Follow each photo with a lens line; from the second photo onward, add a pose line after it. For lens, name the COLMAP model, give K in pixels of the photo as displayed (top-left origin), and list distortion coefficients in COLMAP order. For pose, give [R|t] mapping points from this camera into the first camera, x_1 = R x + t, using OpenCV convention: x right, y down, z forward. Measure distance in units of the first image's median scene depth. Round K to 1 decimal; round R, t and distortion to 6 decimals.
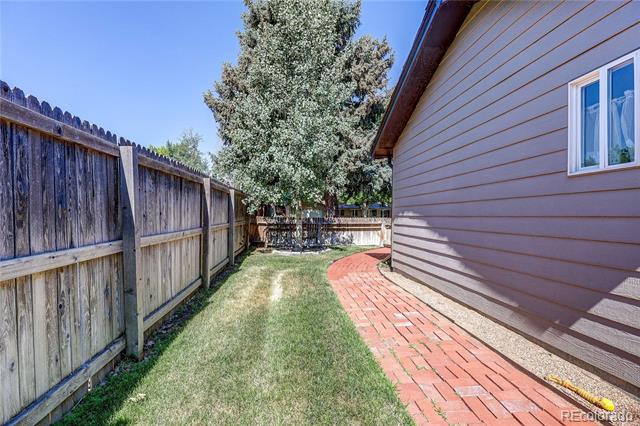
lens RADIAL K [[303.3, 0, 320.0], [0, 303.3, 213.0], [0, 0, 1]] dist [-0.001329, -0.000466]
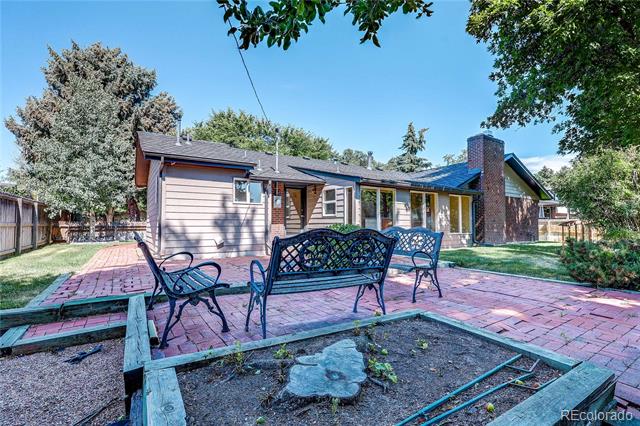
lens RADIAL K [[303.3, 0, 320.0], [0, 303.3, 213.0], [0, 0, 1]] dist [-0.001329, -0.000466]
pose [[0.887248, 0.005092, 0.461264, 0.281203], [0.009172, 0.999547, -0.028676, 0.034323], [-0.461201, 0.029673, 0.886799, -1.025336]]
